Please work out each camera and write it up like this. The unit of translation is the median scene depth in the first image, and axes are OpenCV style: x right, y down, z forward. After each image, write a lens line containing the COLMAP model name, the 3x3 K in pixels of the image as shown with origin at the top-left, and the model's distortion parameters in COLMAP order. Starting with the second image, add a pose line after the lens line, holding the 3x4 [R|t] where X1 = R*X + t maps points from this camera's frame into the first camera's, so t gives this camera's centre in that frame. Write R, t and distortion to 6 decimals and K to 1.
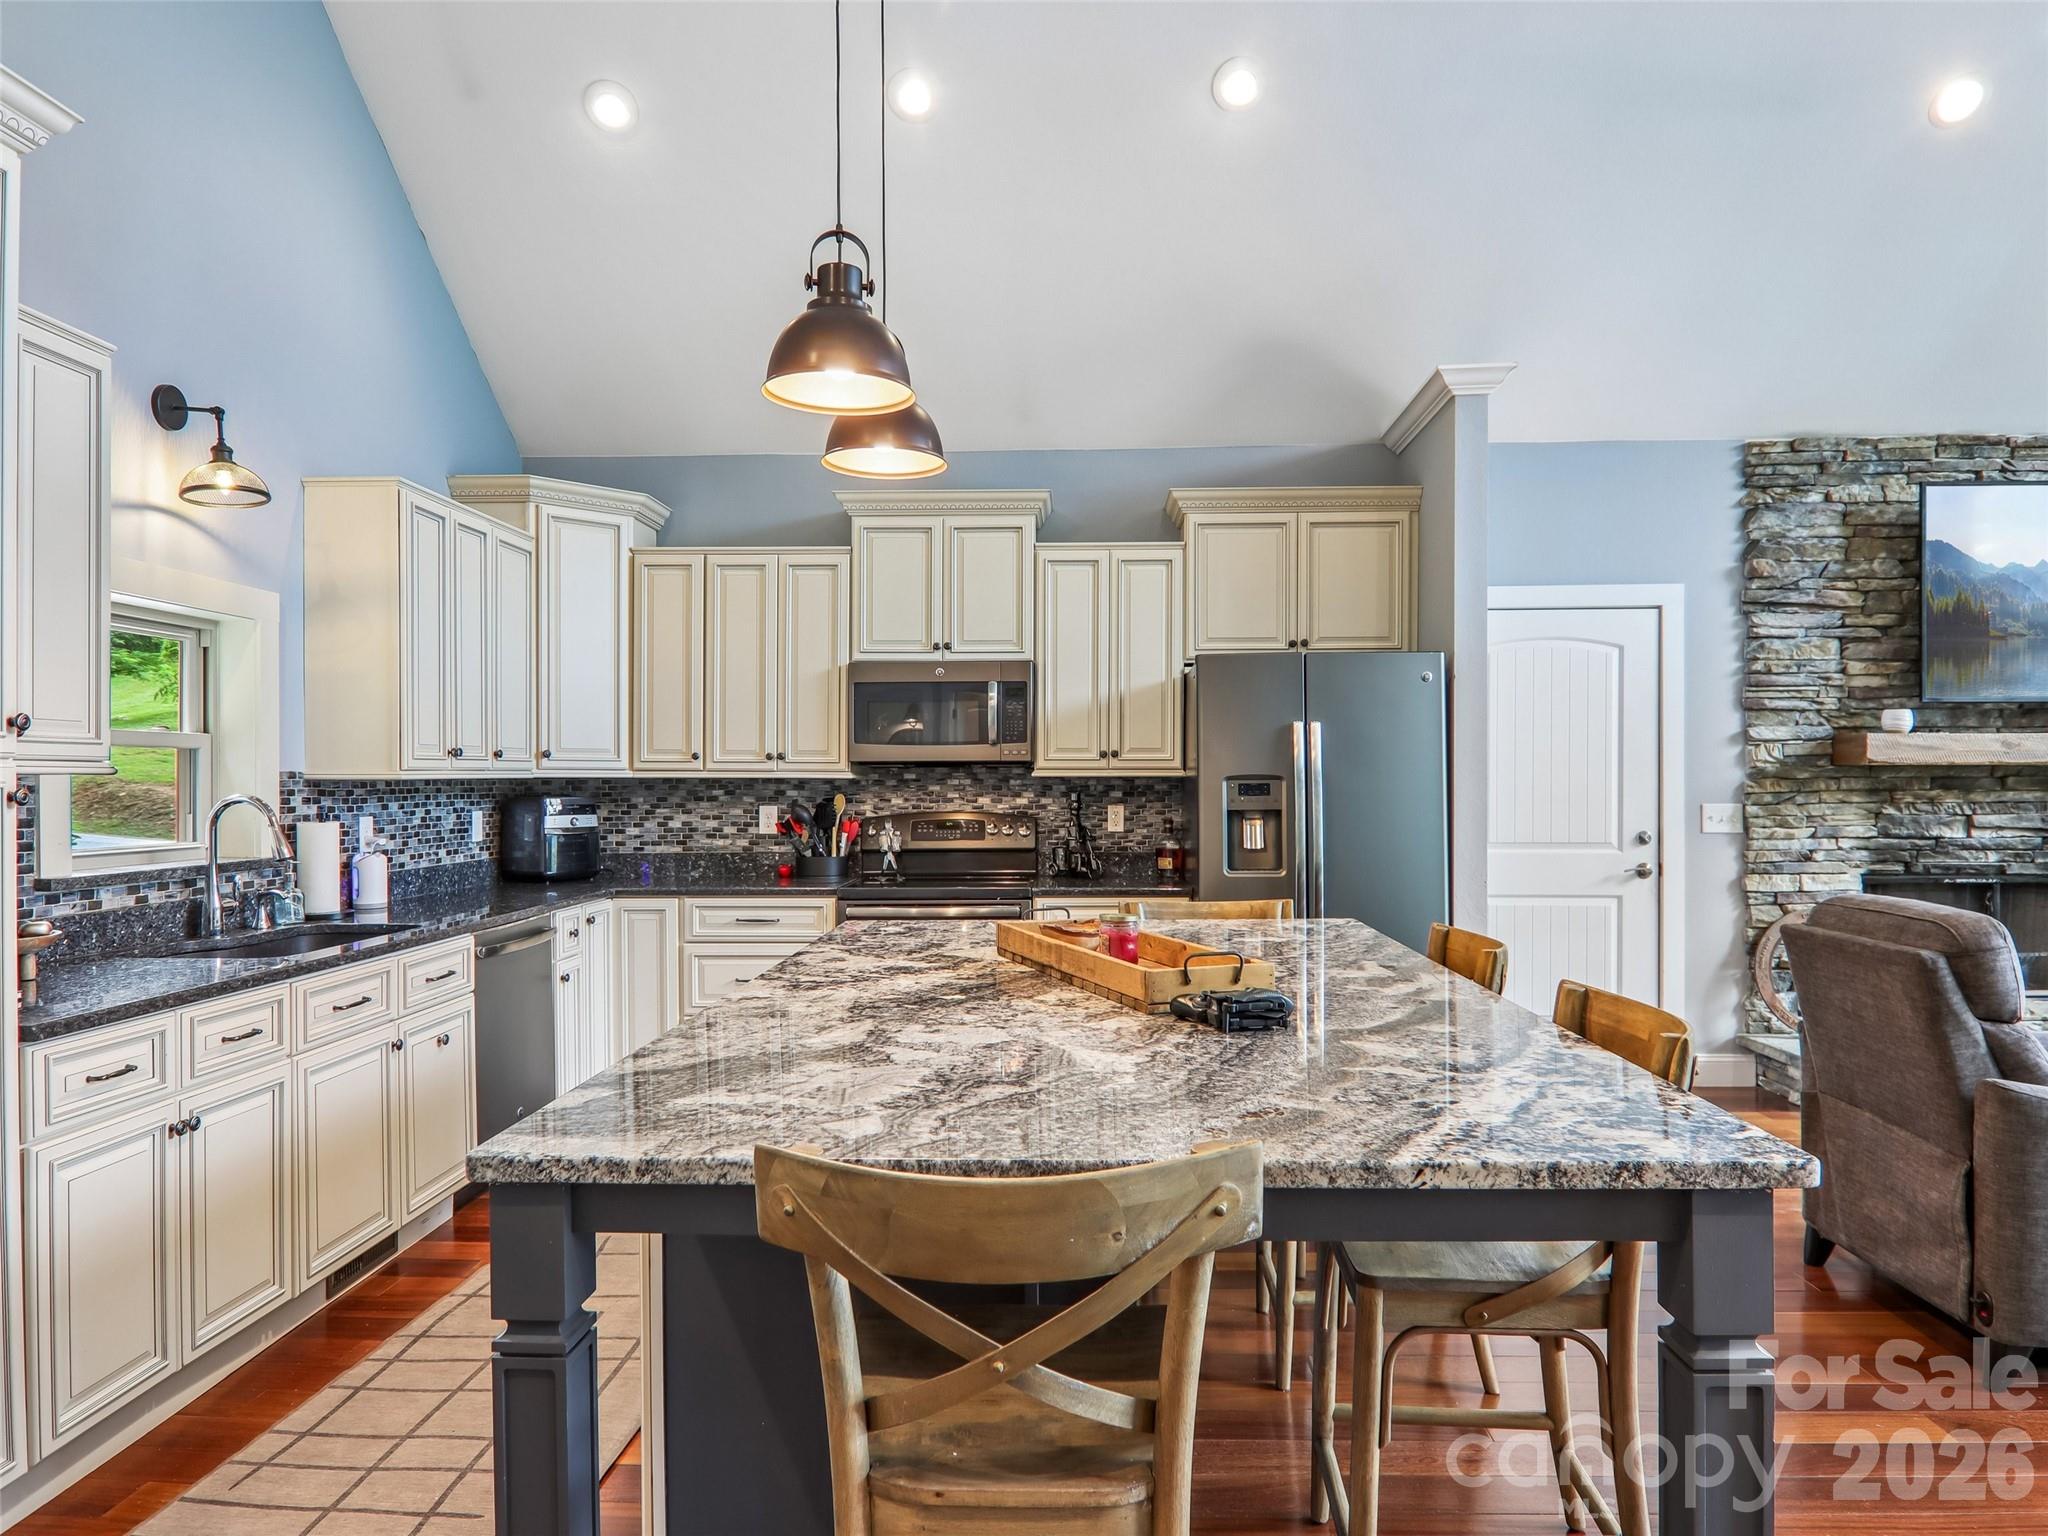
lens RADIAL K [[1274.9, 0, 1020.7], [0, 1274.9, 788.6], [0, 0, 1]] dist [0.001555, -0.017226]
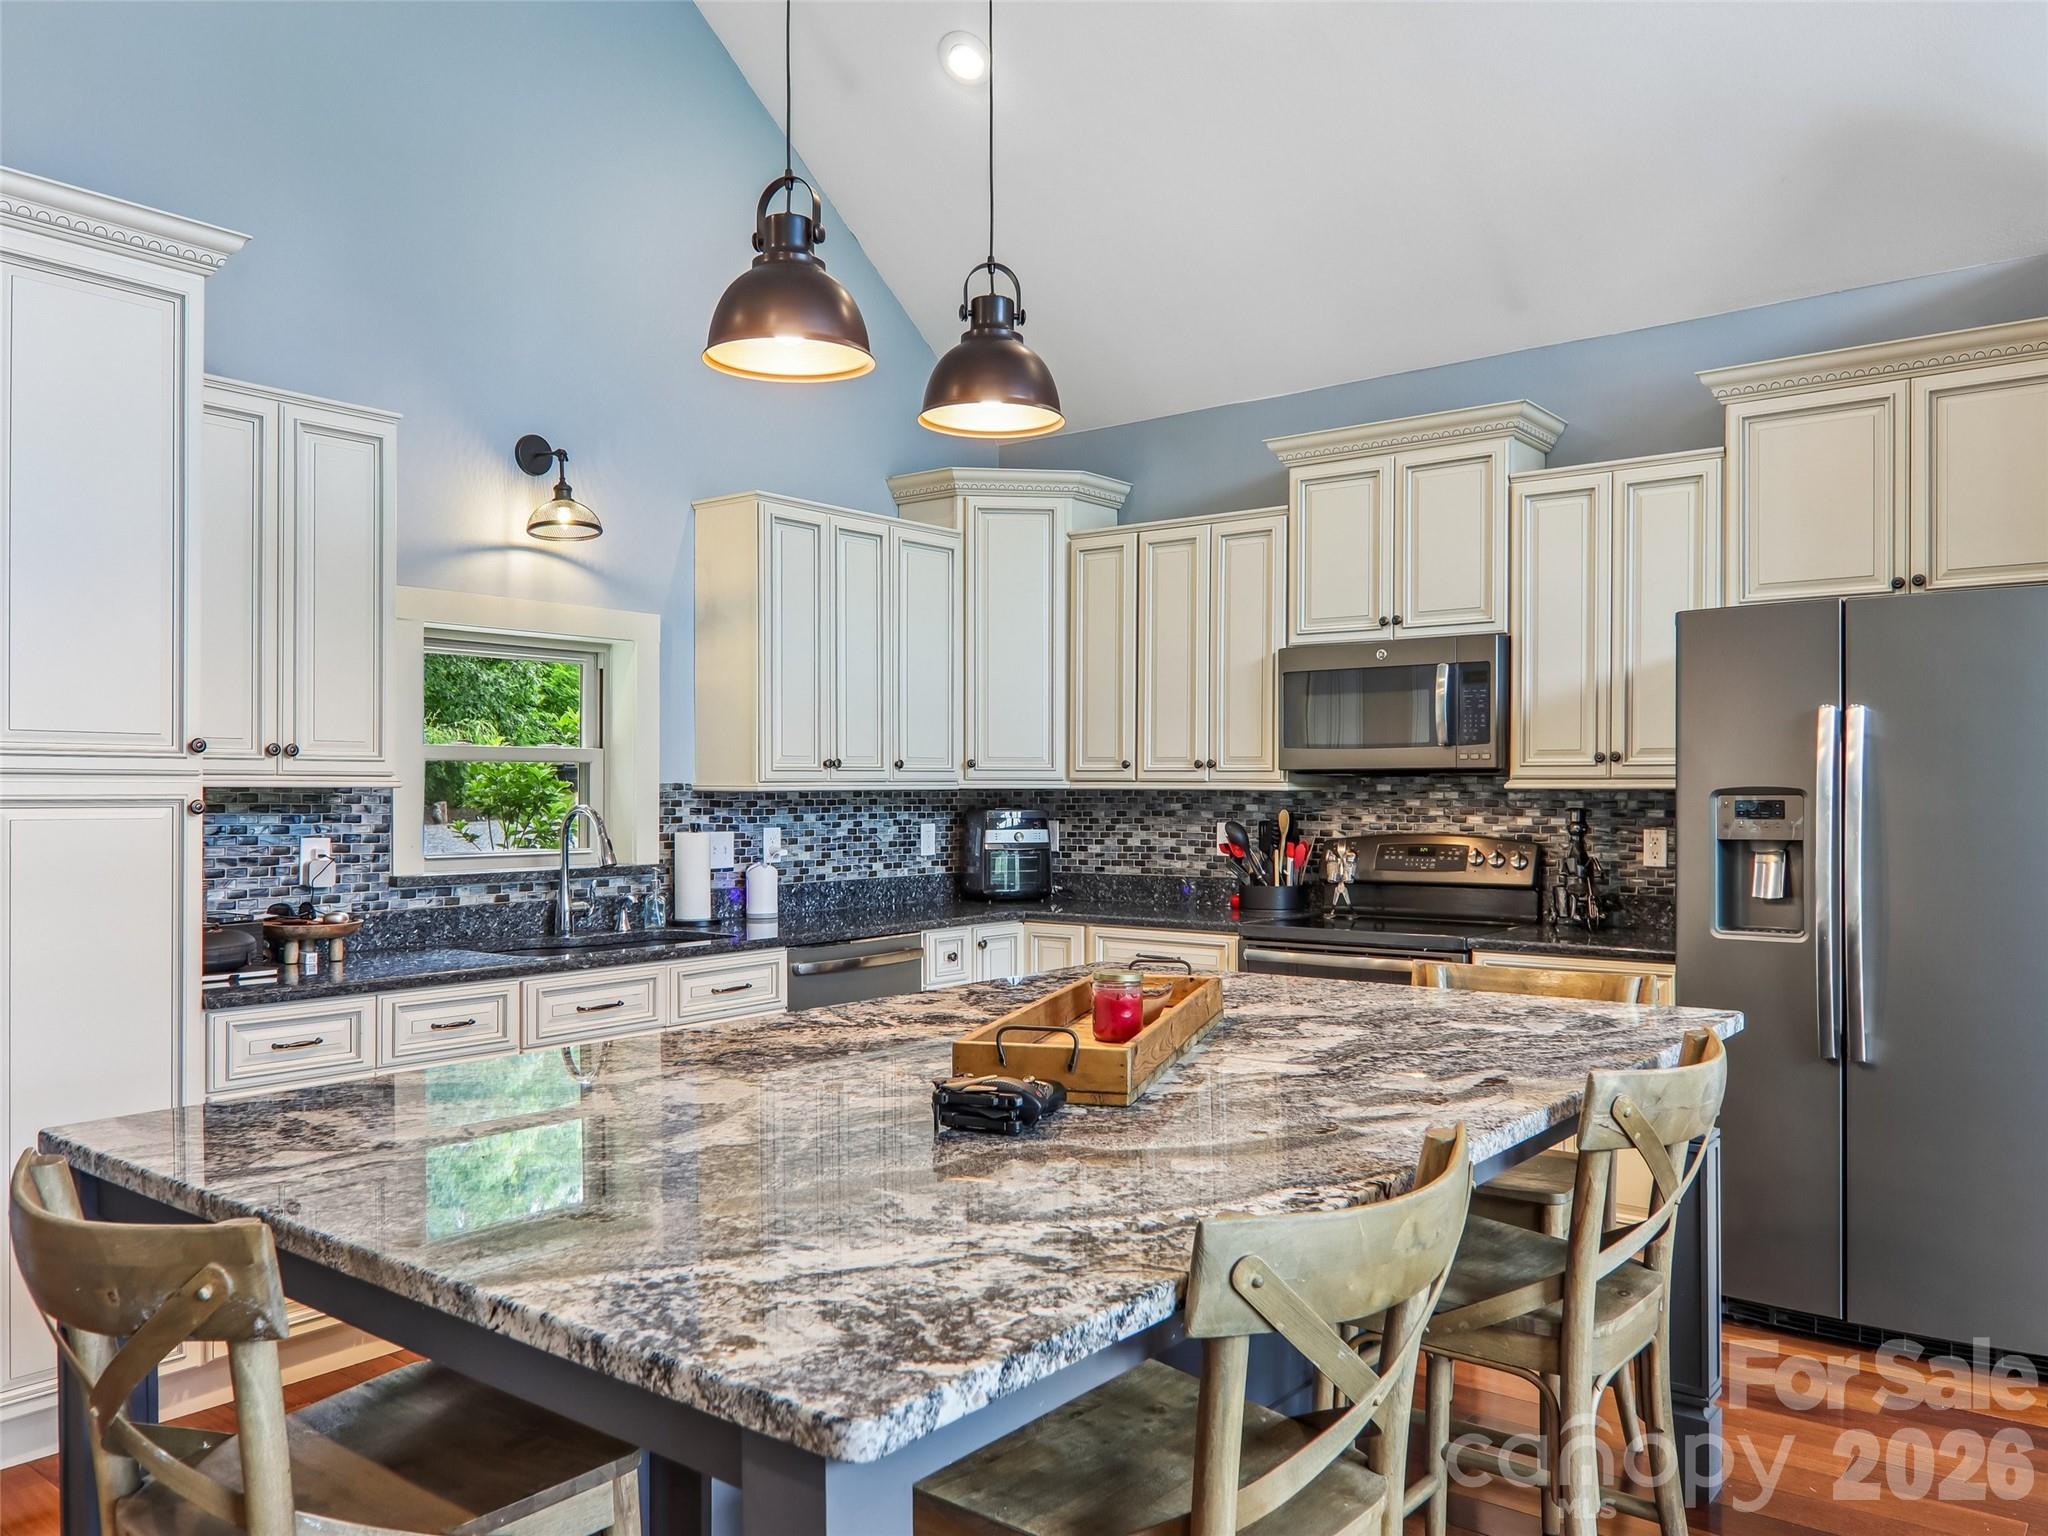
lens RADIAL K [[1516.8, 0, 1022.5], [0, 1516.8, 795.1], [0, 0, 1]] dist [0.001159, 0.000427]
pose [[0.811171, 0.004405, -0.584792, 0.290387], [-0.005716, 0.999984, -0.000396, -0.003689], [0.584780, 0.003664, 0.811183, 0.114372]]
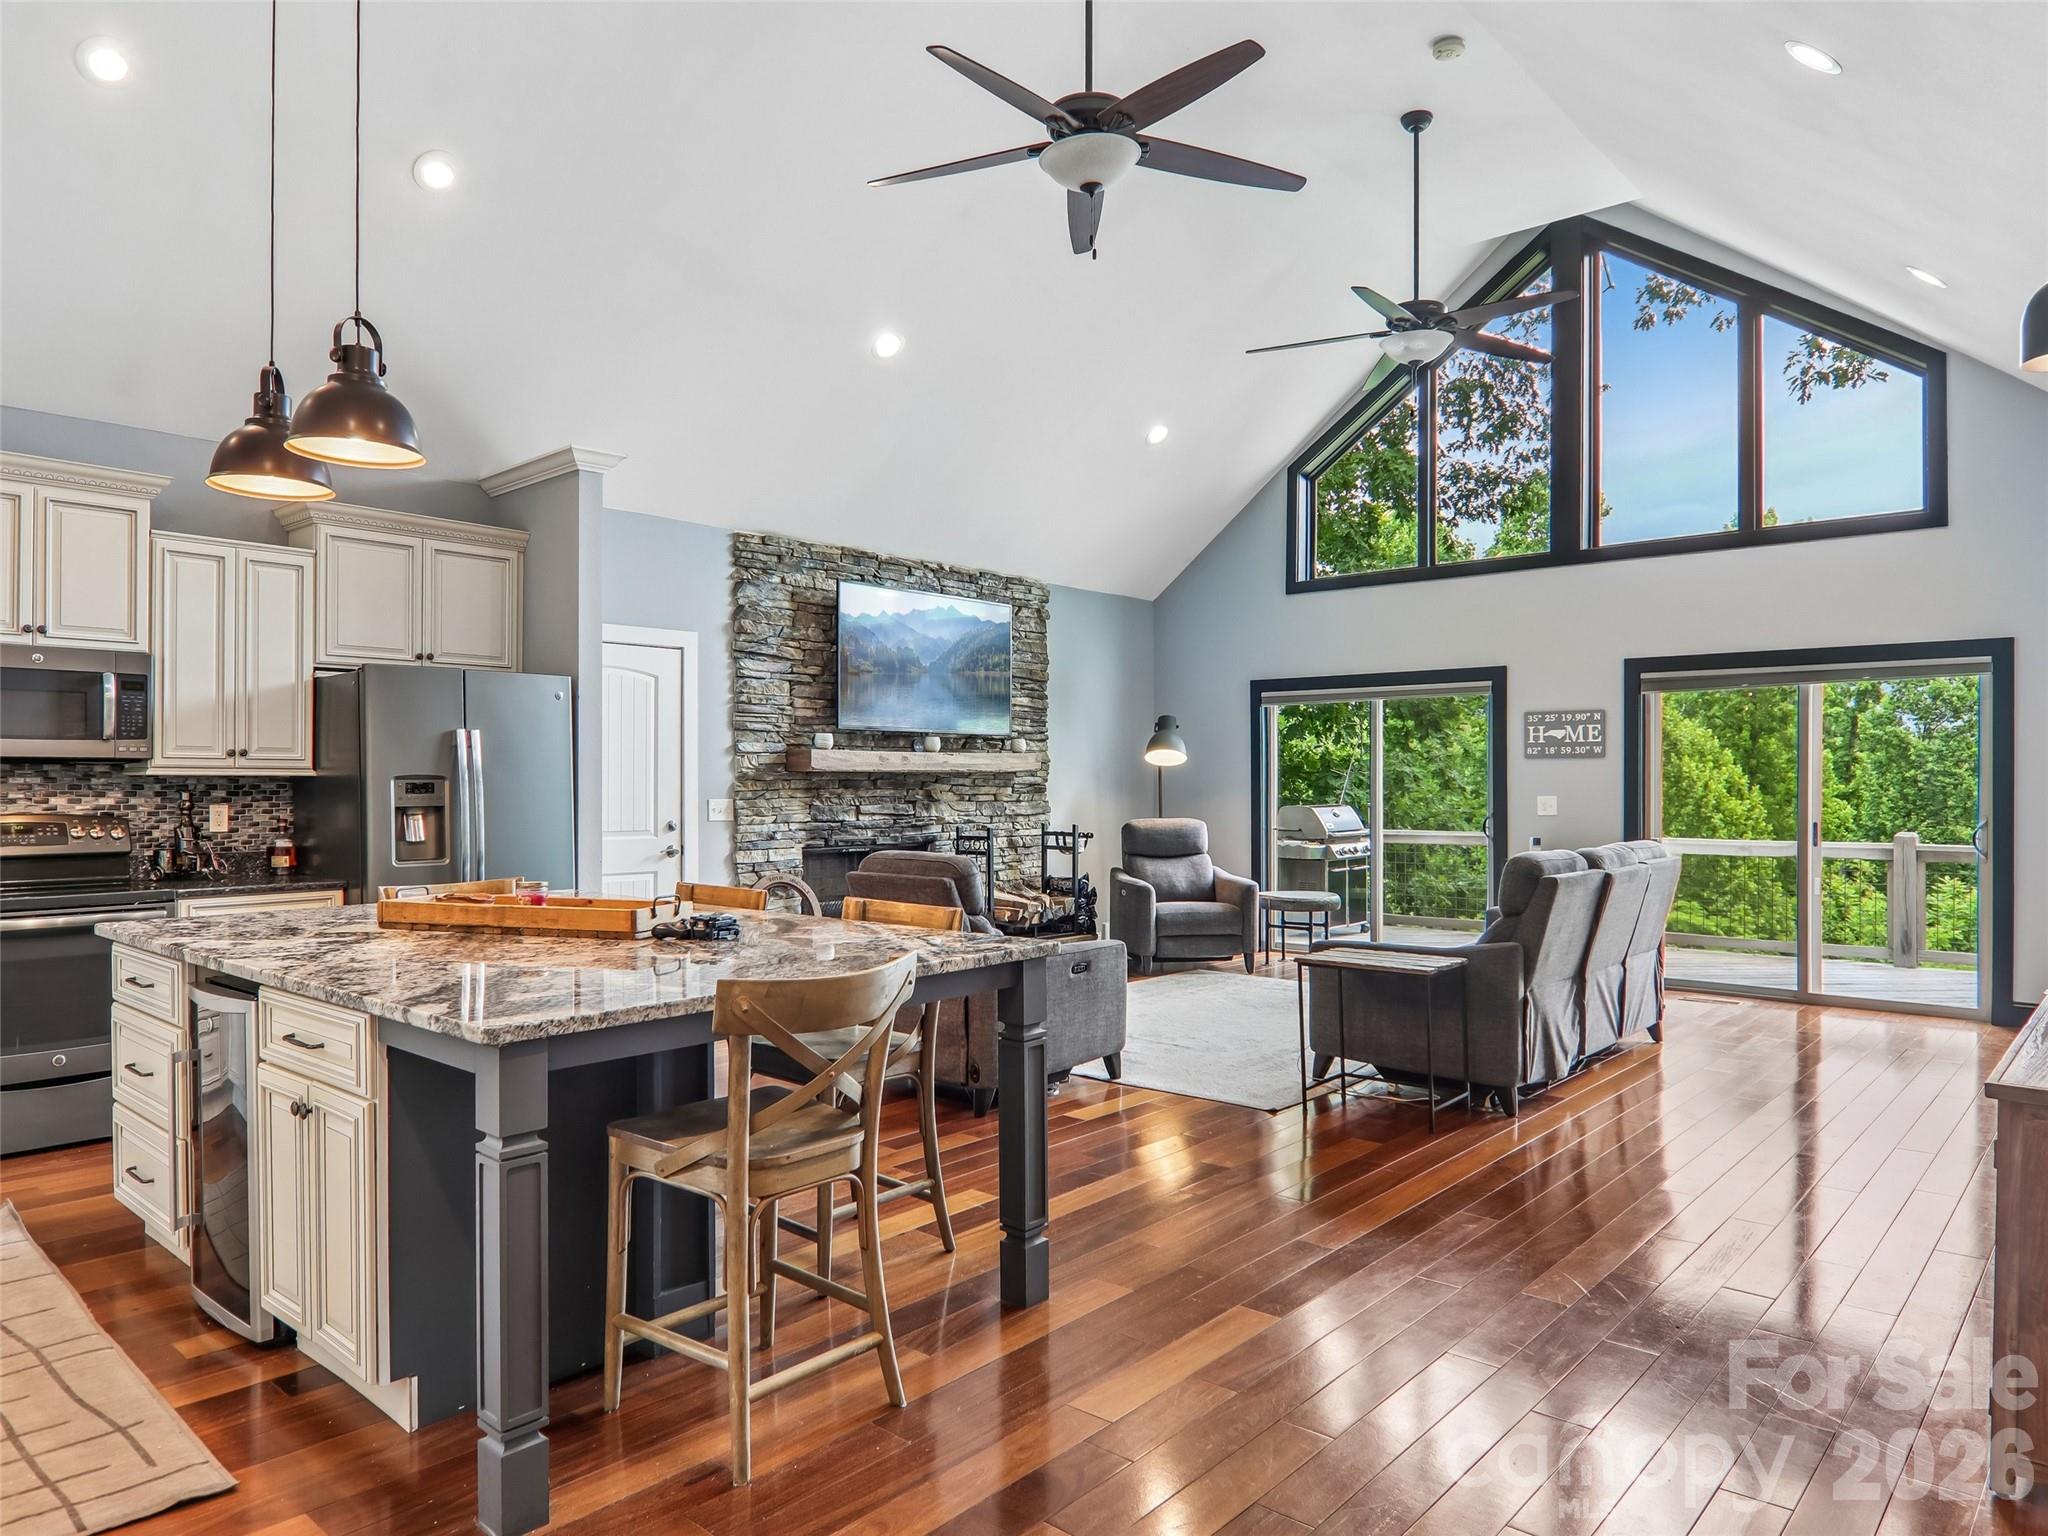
lens RADIAL K [[1321.0, 0, 1026.2], [0, 1321.0, 792.9], [0, 0, 1]] dist [0.003404, -0.021237]
pose [[0.625098, -0.002985, 0.780541, -0.338668], [0.001957, 0.999996, 0.002257, 0.002853], [-0.780544, 0.000117, 0.625101, -0.122156]]
